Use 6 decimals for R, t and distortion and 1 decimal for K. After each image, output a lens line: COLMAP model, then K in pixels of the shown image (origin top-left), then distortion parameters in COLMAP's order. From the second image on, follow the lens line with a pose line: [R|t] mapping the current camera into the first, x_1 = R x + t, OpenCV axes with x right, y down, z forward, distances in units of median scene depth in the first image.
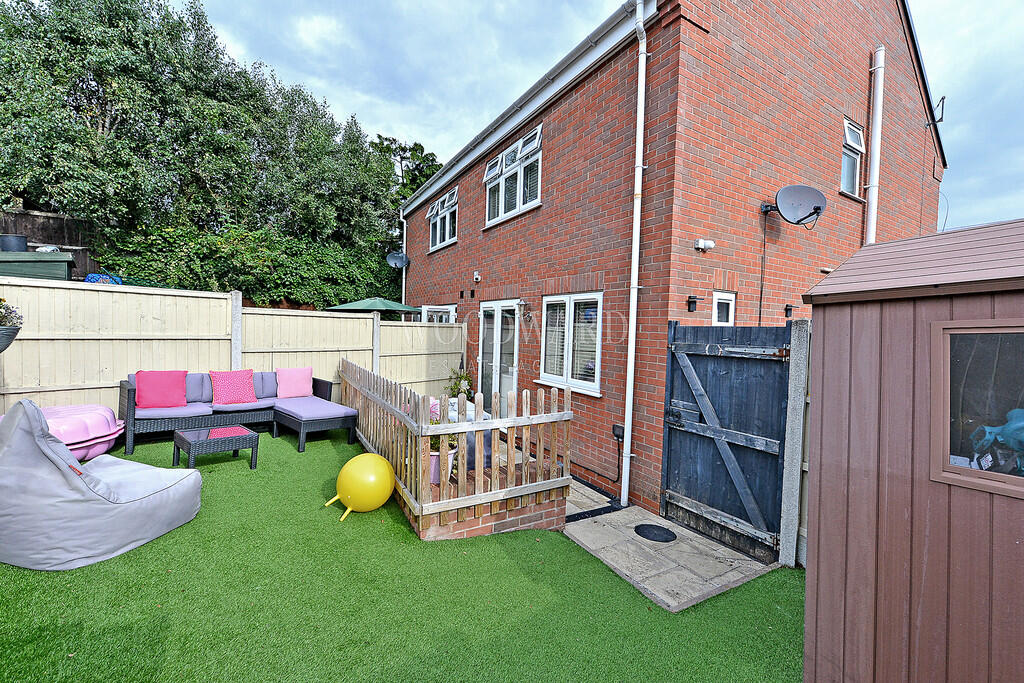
lens RADIAL K [[407.1, 0, 512.0], [0, 407.1, 333.5], [0, 0, 1]] dist [-0.003420, 0.000535]
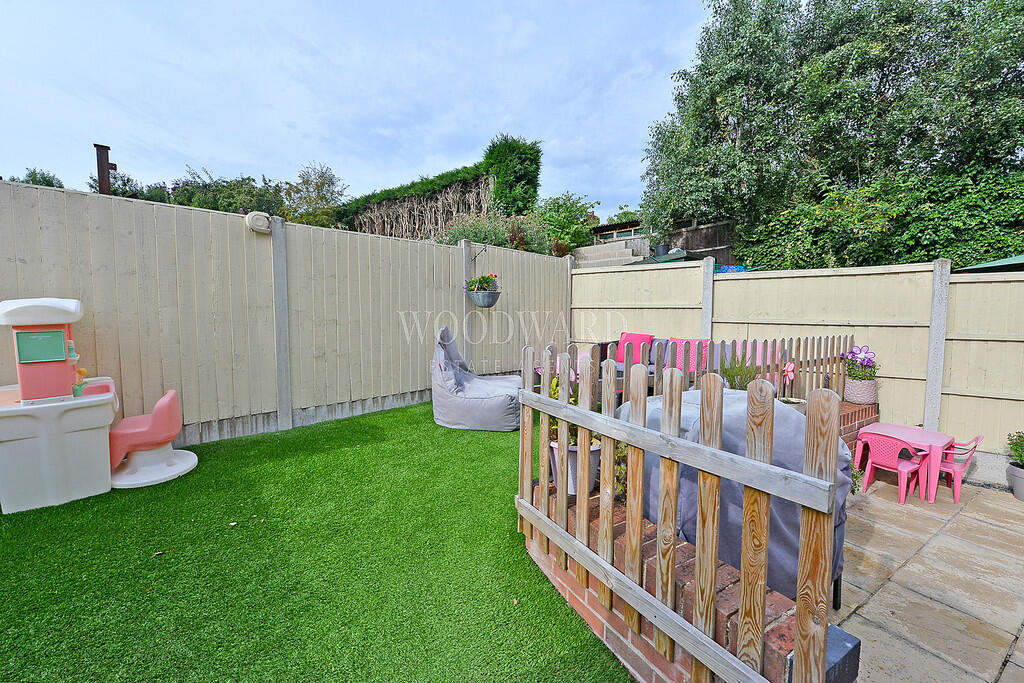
lens RADIAL K [[407.1, 0, 514.3], [0, 407.1, 345.1], [0, 0, 1]] dist [-0.003420, 0.000535]
pose [[0.045249, 0.049731, -0.997737, 0.153217], [-0.013111, 0.998704, 0.049185, 0.034748], [0.998890, 0.010855, 0.045842, 0.283137]]
